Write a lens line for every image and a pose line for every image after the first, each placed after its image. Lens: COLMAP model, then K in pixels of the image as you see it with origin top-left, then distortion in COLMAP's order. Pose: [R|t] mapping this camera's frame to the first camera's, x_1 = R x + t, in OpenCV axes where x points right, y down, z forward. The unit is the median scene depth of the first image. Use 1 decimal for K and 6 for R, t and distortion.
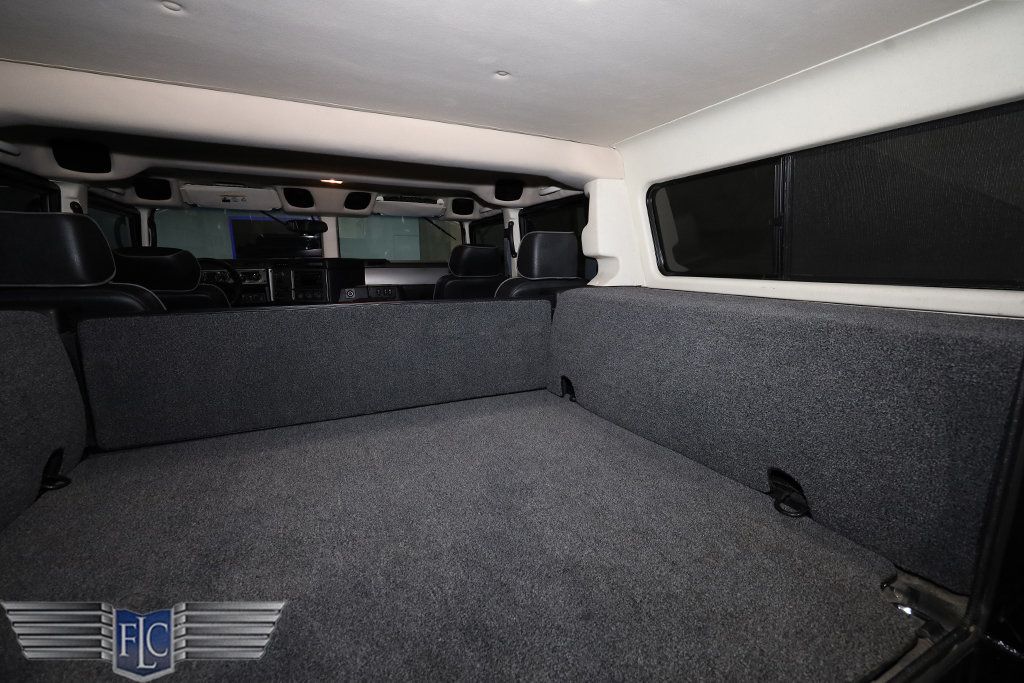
lens RADIAL K [[425.4, 0, 511.4], [0, 425.4, 337.5], [0, 0, 1]] dist [0.000087, -0.000064]
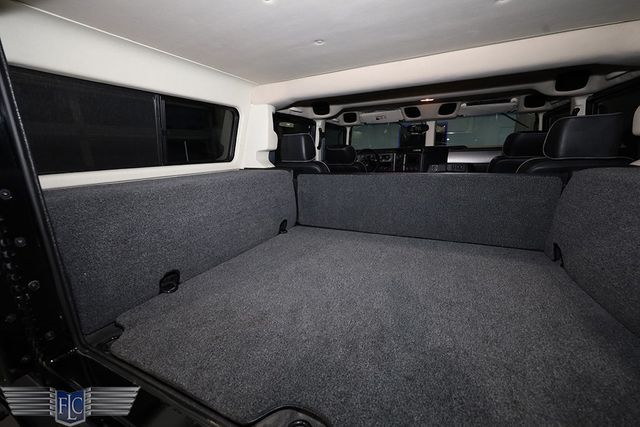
lens RADIAL K [[255.9, 0, 322.6], [0, 255.9, 211.9], [0, 0, 1]] dist [0.000622, 0.000023]
pose [[0.635086, 0.156599, -0.756401, 0.143137], [-0.105363, 0.987644, 0.116009, -0.005199], [0.765221, 0.006021, 0.643739, 0.036788]]
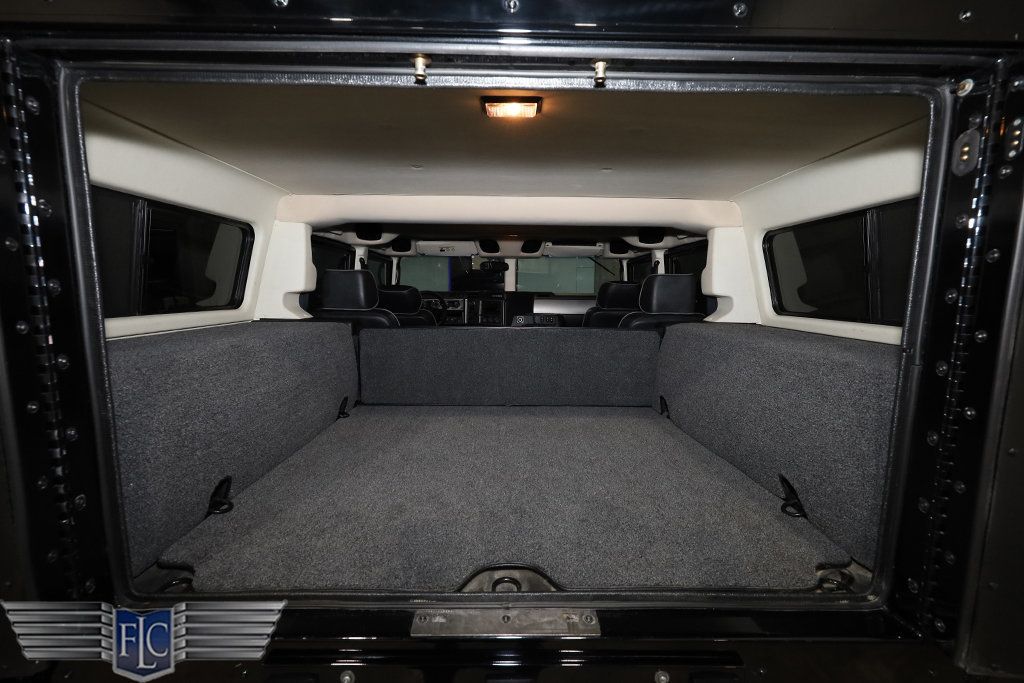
lens RADIAL K [[425.4, 0, 511.4], [0, 425.4, 337.5], [0, 0, 1]] dist [0.000087, -0.000064]
pose [[0.908180, 0.055482, -0.414887, 0.138765], [-0.082516, 0.995457, -0.047505, 0.011716], [0.410367, 0.077378, 0.908632, -0.164478]]
